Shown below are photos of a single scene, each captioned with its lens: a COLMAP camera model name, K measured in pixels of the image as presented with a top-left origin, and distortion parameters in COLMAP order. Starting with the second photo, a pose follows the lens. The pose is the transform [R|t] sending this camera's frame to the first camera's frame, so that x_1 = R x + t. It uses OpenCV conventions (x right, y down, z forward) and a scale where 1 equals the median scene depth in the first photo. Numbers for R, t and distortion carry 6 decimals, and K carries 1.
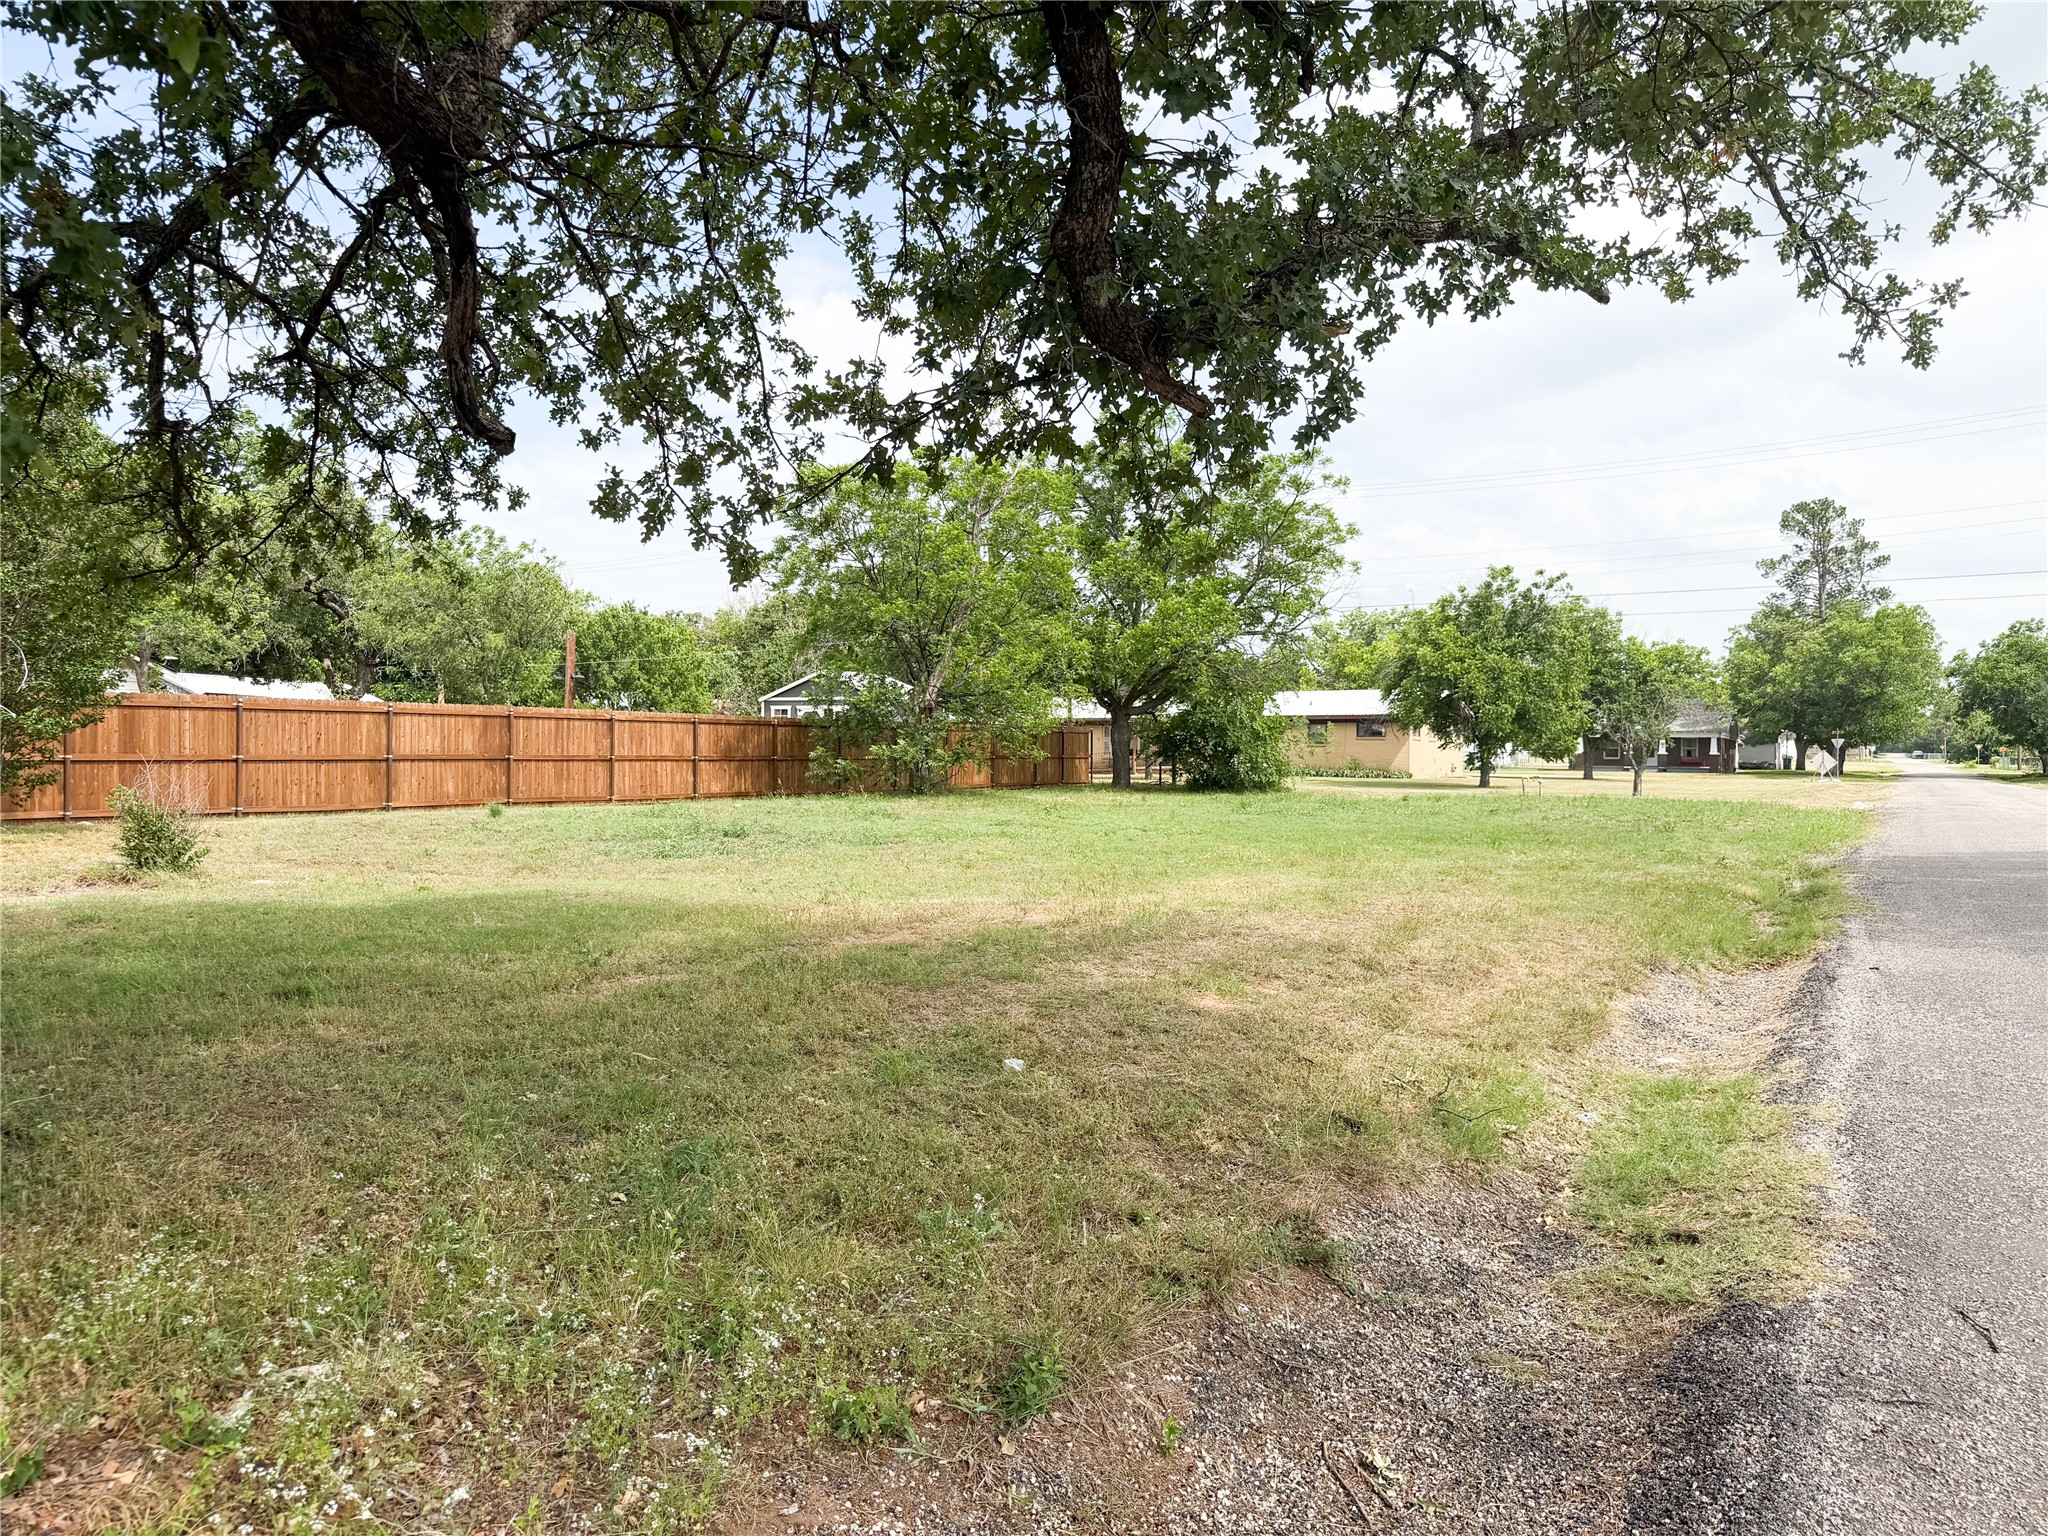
lens RADIAL K [[1414.8, 0, 1021.4], [0, 1414.8, 757.0], [0, 0, 1]] dist [0.058673, -0.109741]
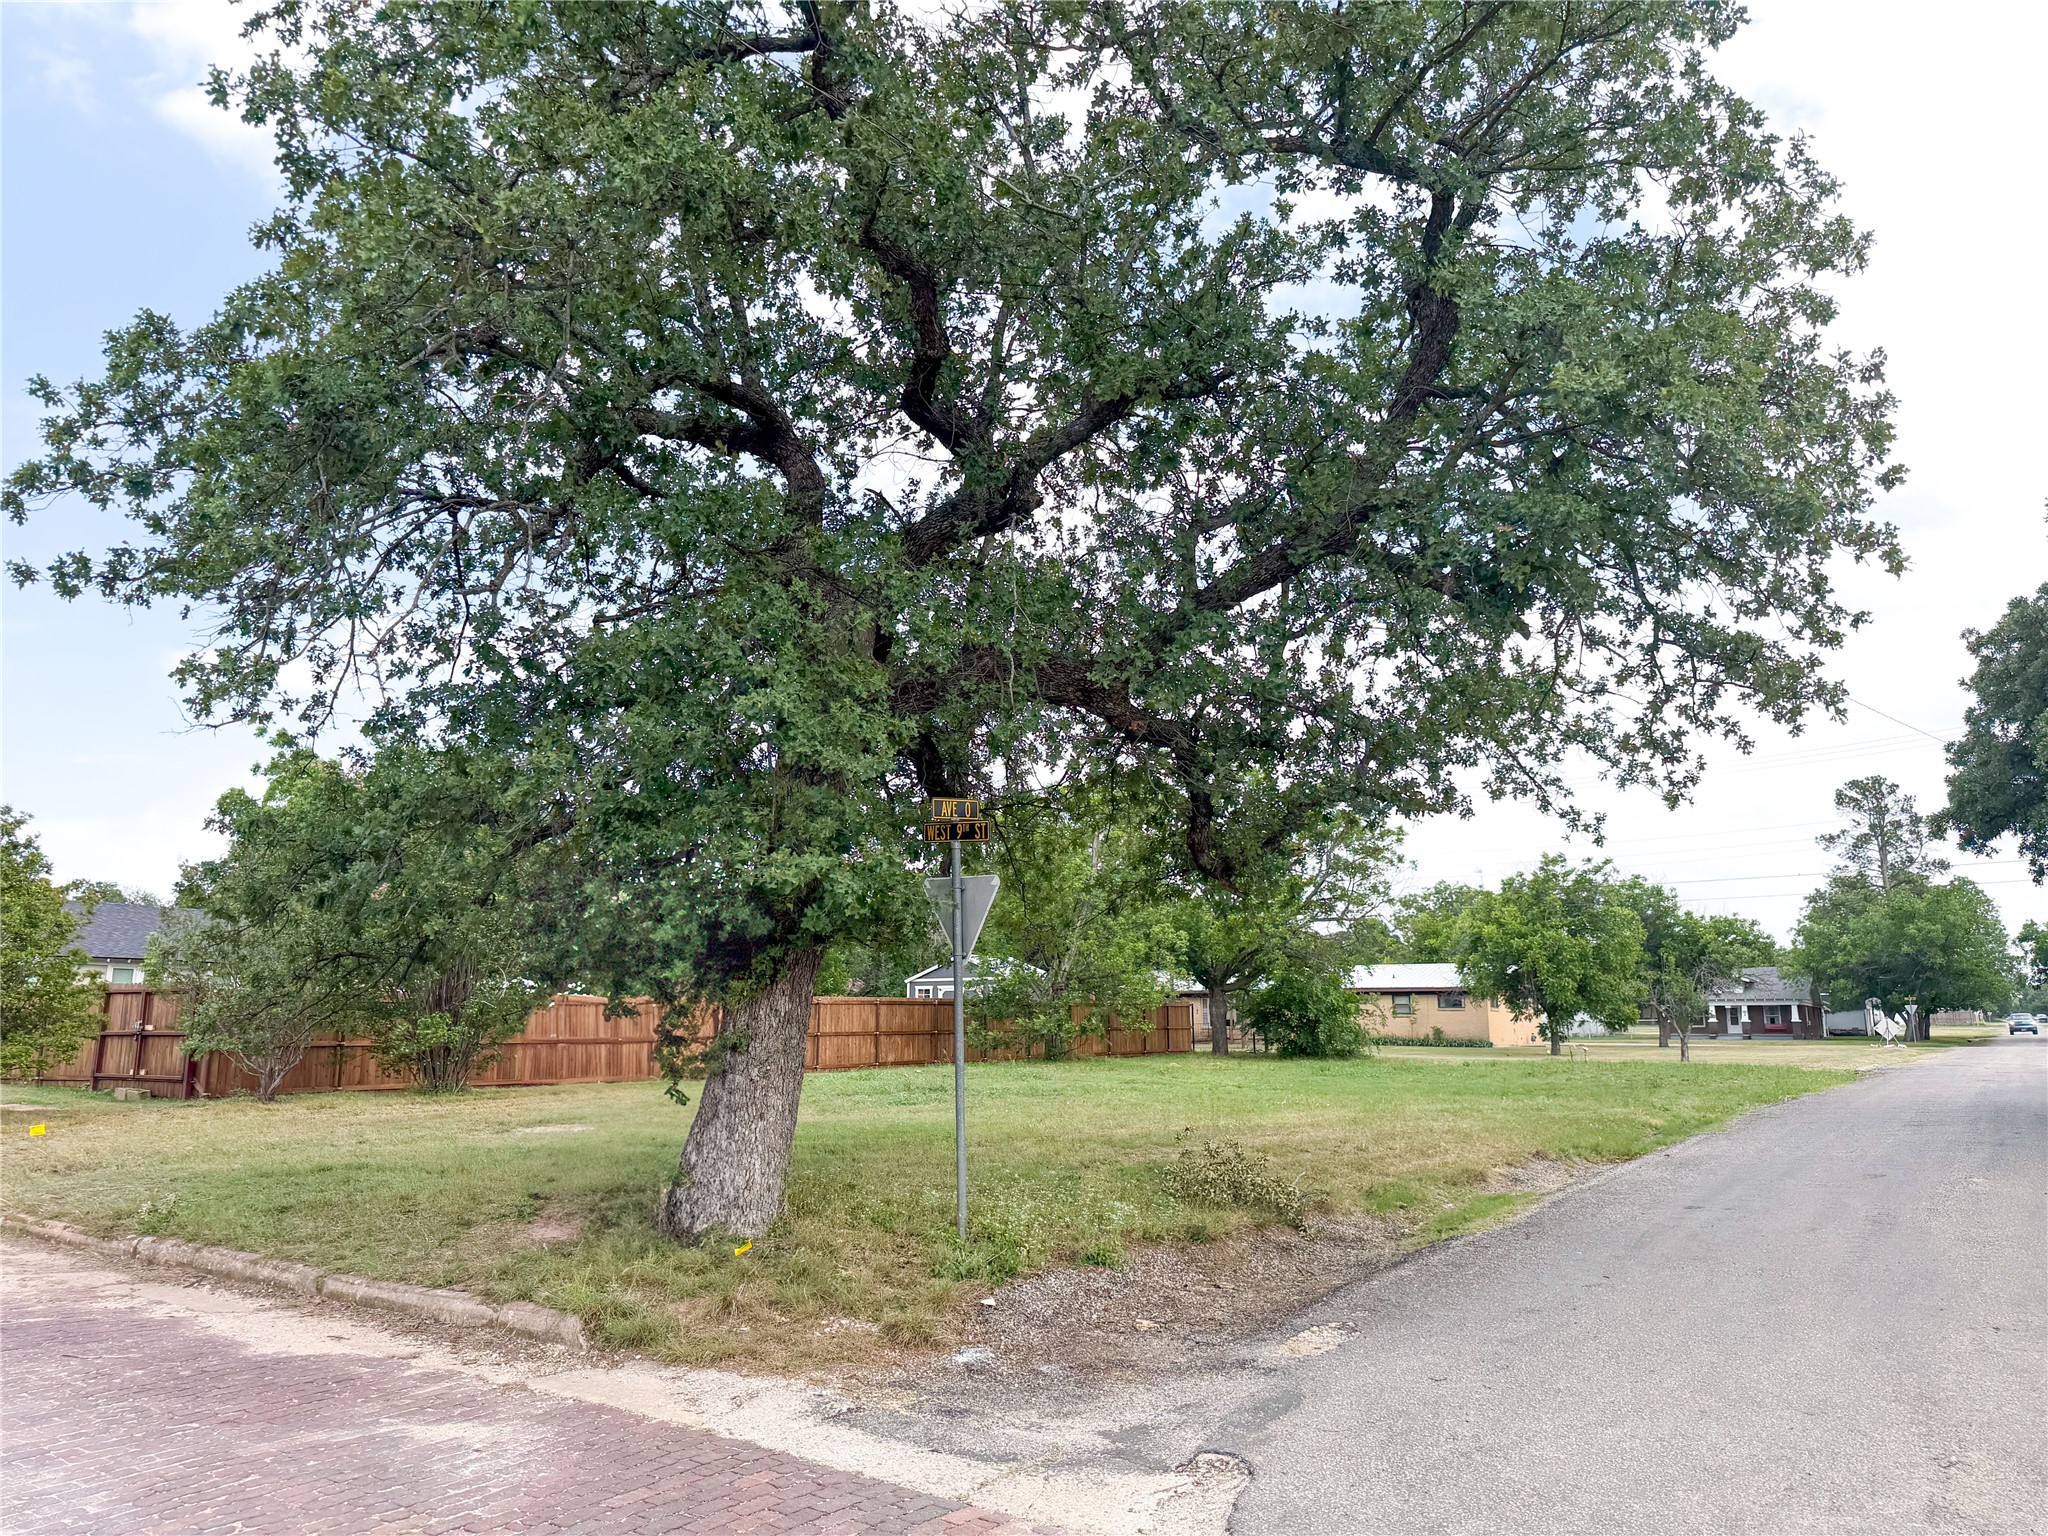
lens RADIAL K [[1414.8, 0, 1021.4], [0, 1414.8, 757.0], [0, 0, 1]] dist [0.058673, -0.109741]
pose [[0.997866, -0.019425, -0.062335, -0.009756], [0.007426, 0.982288, -0.187230, -0.001513], [0.064868, 0.186368, 0.980336, -0.133111]]
